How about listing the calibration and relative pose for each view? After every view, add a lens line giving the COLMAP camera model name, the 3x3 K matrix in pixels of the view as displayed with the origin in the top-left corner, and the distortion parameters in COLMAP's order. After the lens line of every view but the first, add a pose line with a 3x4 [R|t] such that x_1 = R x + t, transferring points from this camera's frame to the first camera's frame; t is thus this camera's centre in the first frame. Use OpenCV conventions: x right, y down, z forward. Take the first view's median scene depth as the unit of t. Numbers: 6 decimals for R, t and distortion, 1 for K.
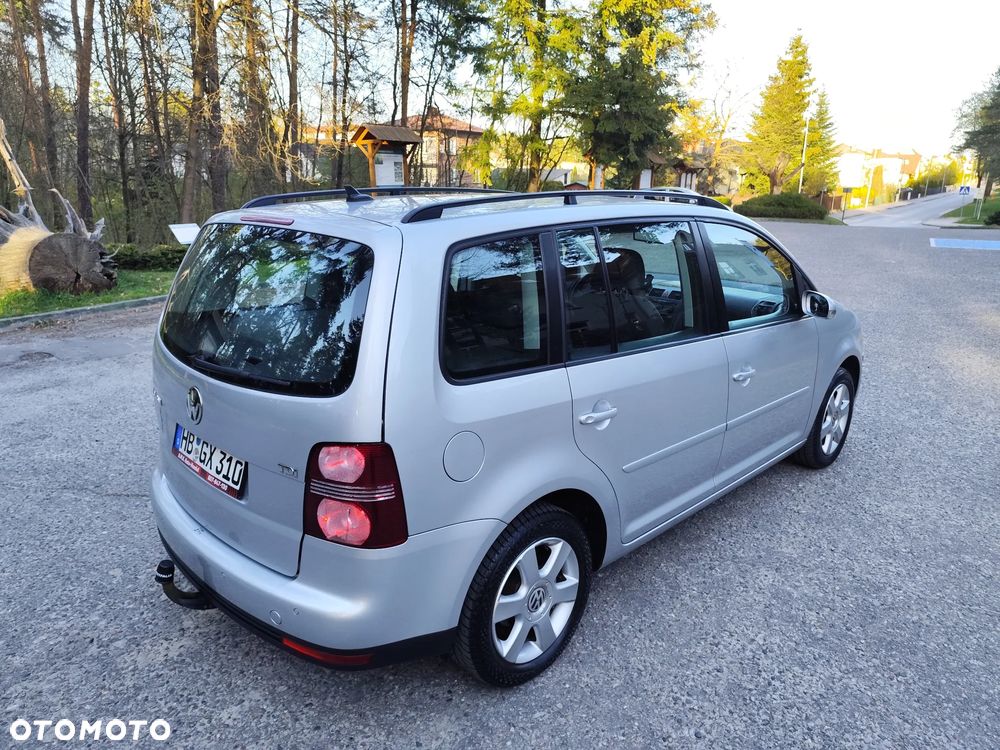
lens RADIAL K [[673.4, 0, 499.2], [0, 673.4, 372.4], [0, 0, 1]] dist [0.030135, -0.030381]
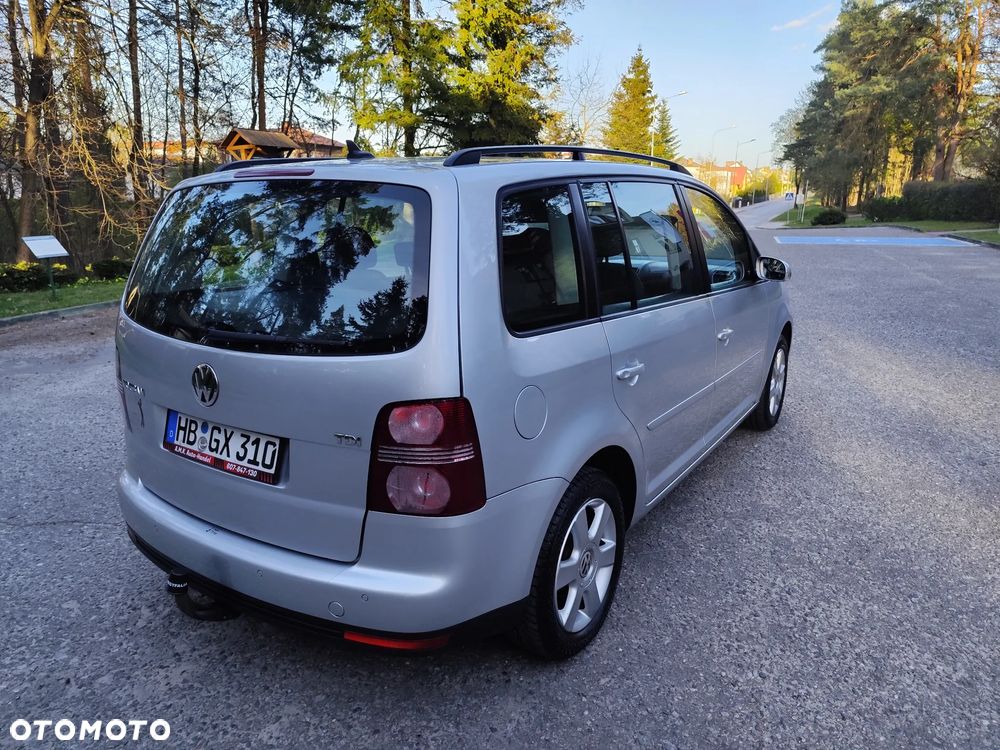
lens RADIAL K [[672.2, 0, 496.8], [0, 672.2, 374.8], [0, 0, 1]] dist [0.033910, -0.033223]
pose [[0.980279, -0.066521, 0.186088, -0.200651], [0.069940, 0.997481, -0.011862, 0.059741], [-0.184830, 0.024643, 0.982462, 0.060580]]
